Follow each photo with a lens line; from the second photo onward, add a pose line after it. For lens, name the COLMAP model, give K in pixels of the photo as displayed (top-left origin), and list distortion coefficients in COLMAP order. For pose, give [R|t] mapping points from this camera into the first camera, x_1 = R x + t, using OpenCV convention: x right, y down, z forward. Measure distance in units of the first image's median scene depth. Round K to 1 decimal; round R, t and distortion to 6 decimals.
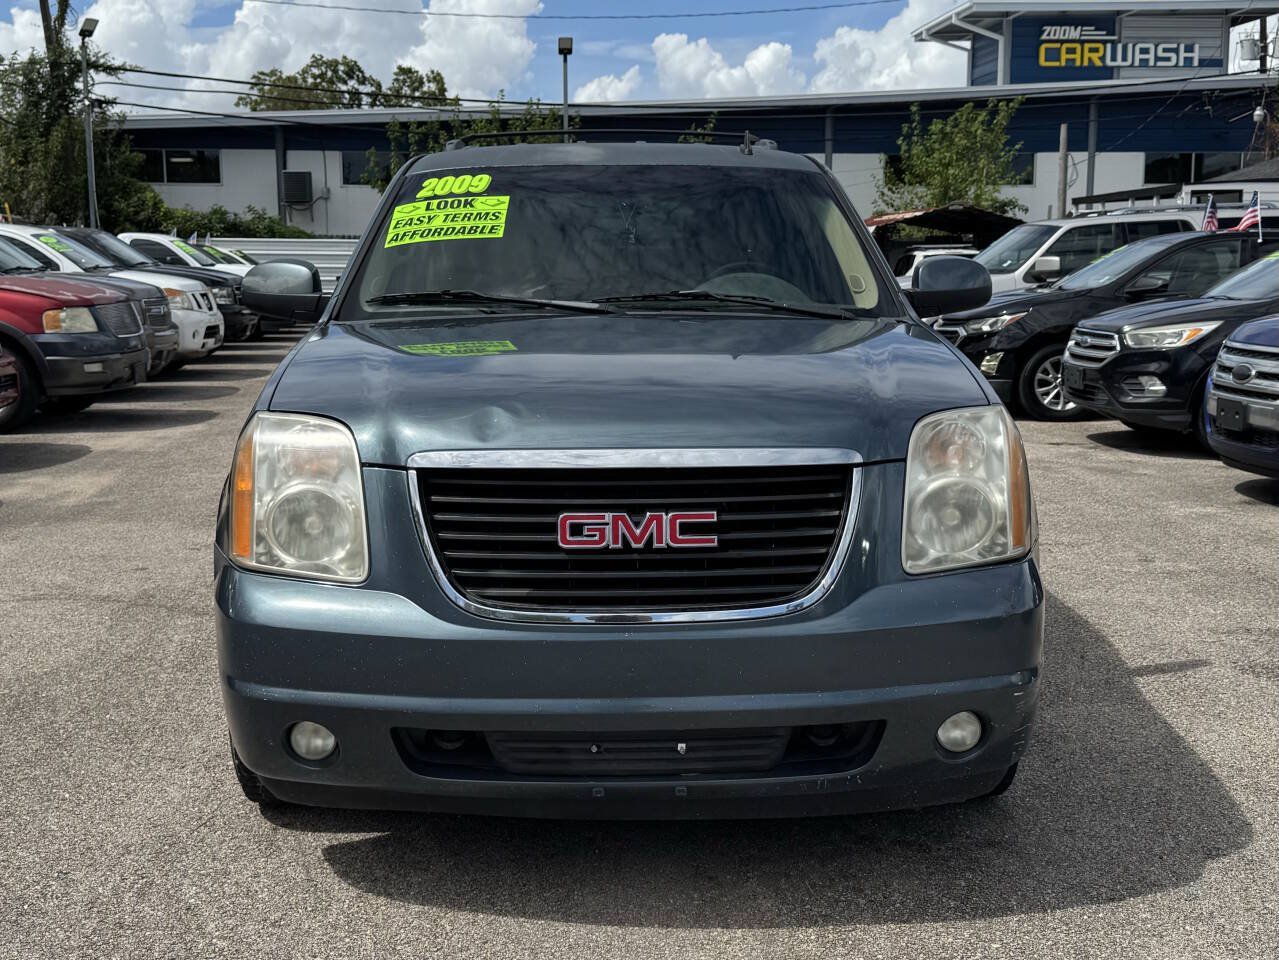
lens RADIAL K [[1592.5, 0, 642.5], [0, 1592.5, 479.1], [0, 0, 1]] dist [0.053560, 0.000000]
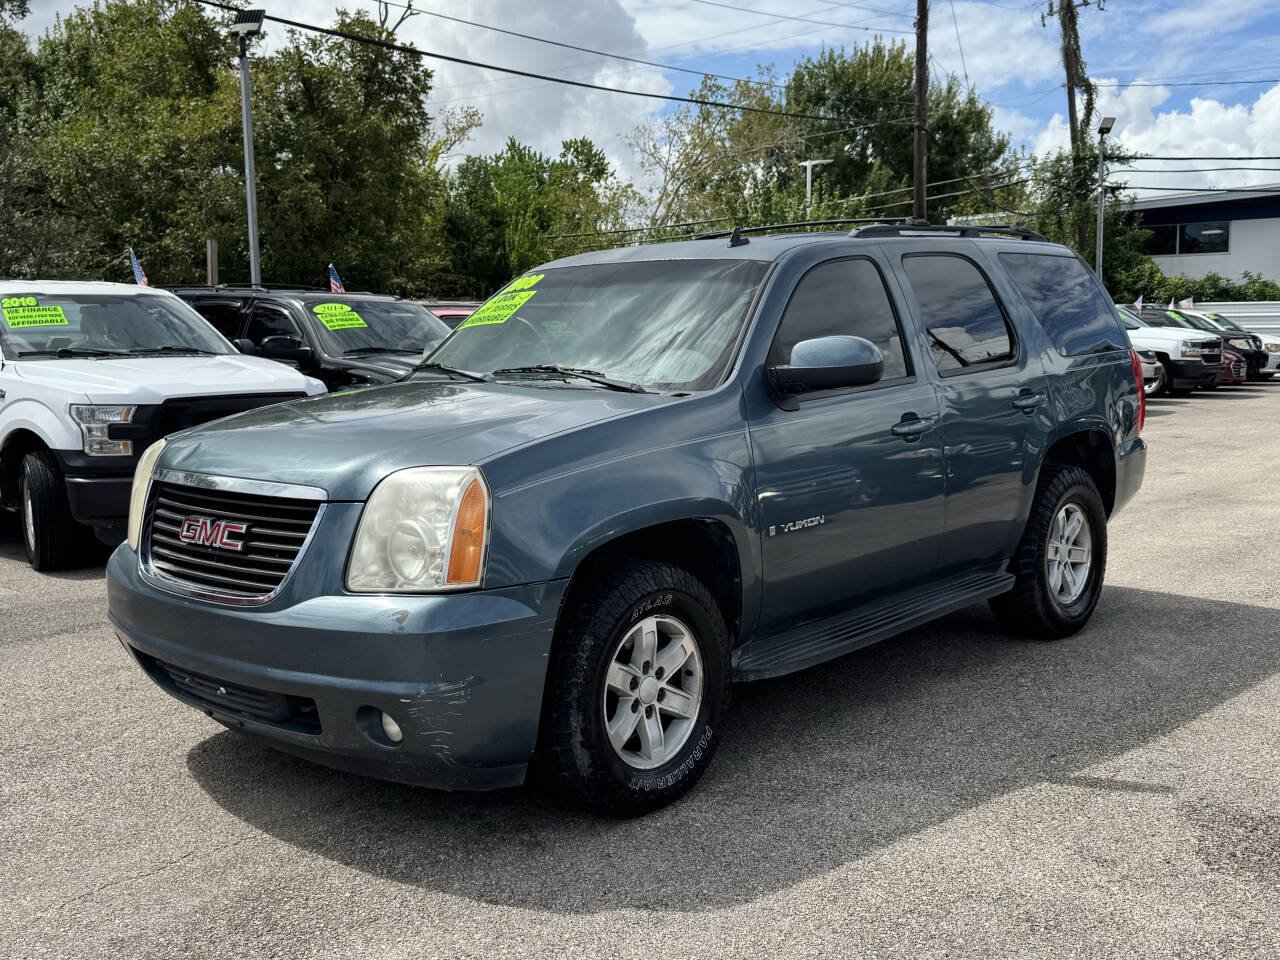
lens RADIAL K [[1407.7, 0, 644.1], [0, 1407.7, 485.6], [0, 0, 1]] dist [0.030898, 0.000000]
pose [[0.687160, 0.079674, -0.722124, 0.168953], [-0.093082, 0.995432, 0.021253, -0.010429], [0.720518, 0.052612, 0.691437, 0.057544]]
